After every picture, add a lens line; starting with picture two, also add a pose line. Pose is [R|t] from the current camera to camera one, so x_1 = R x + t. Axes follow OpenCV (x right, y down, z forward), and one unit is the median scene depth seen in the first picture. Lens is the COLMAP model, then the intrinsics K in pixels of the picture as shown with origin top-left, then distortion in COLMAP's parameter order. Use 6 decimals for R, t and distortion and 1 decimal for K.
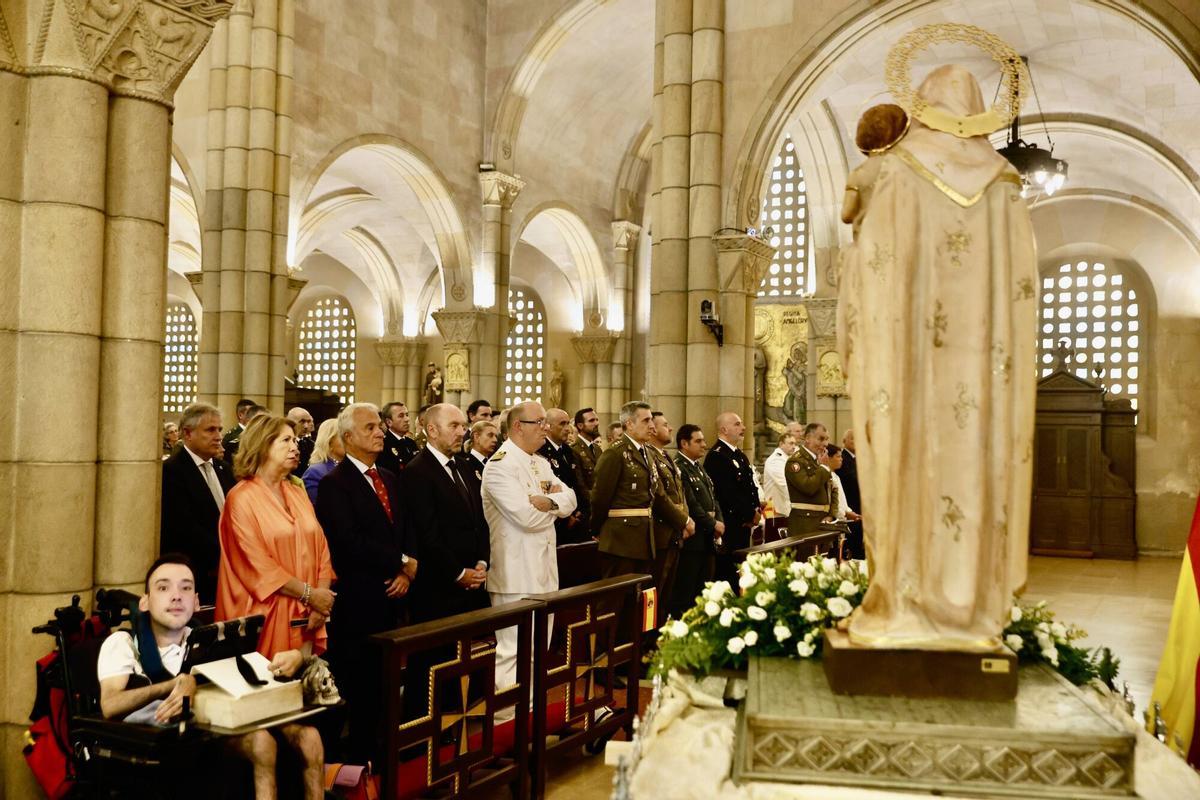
lens RADIAL K [[1114.7, 0, 600.0], [0, 1114.7, 400.0], [0, 0, 1]] dist [0.001591, -0.000869]
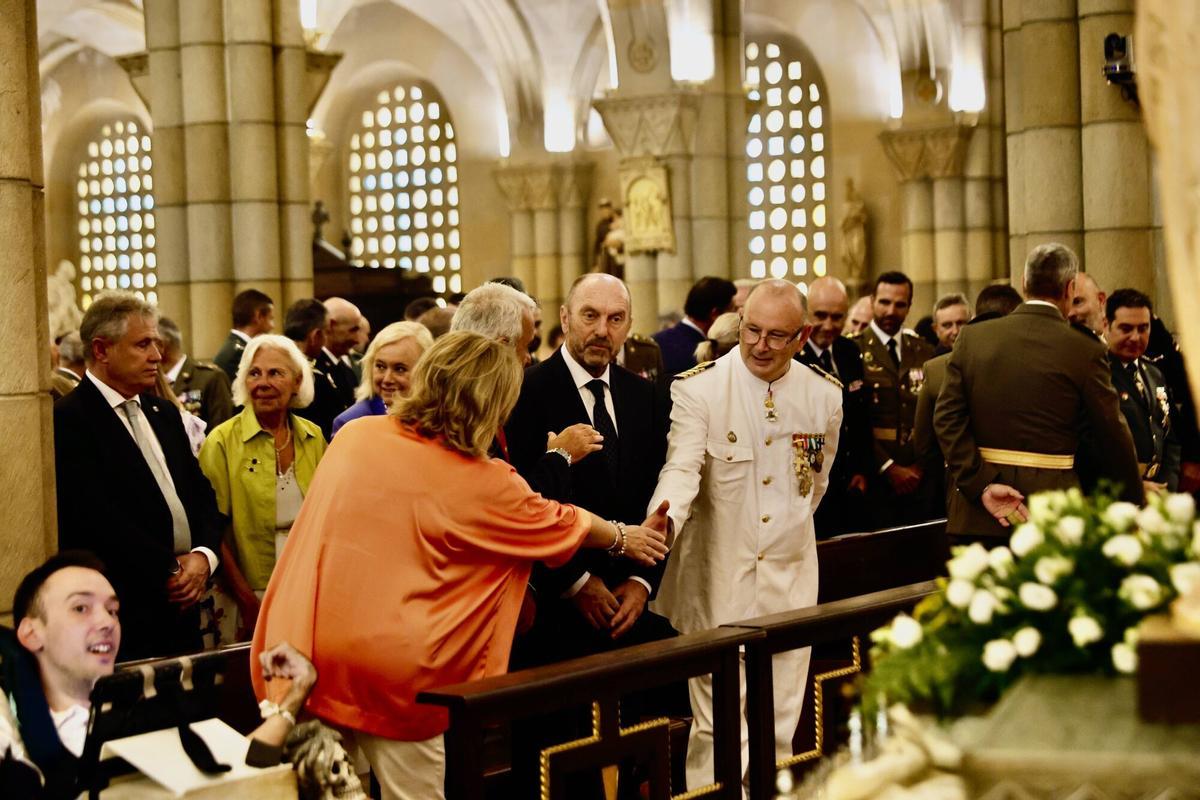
lens RADIAL K [[2261.6, 0, 599.0], [0, 2261.6, 402.0], [0, 0, 1]] dist [0.005729, -0.010249]
pose [[0.984850, -0.046904, -0.166947, 0.021189], [0.056528, 0.996974, 0.053369, 0.004471], [0.163938, -0.061998, 0.984520, -0.021391]]
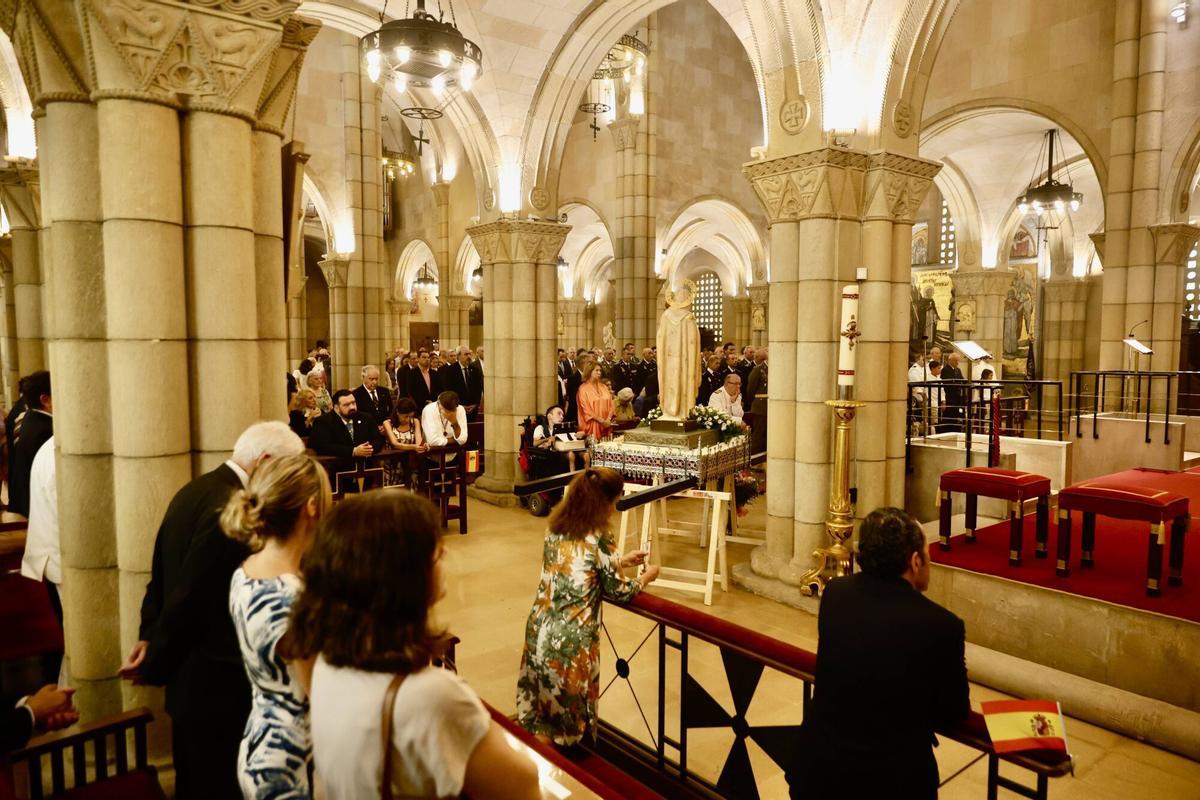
lens RADIAL K [[789.2, 0, 603.2], [0, 789.2, 396.2], [0, 0, 1]] dist [-0.005356, 0.005516]
pose [[0.908308, 0.010474, -0.418172, 0.214631], [0.028919, 0.995722, 0.087755, -0.026703], [0.417302, -0.091801, 0.904119, -0.314594]]
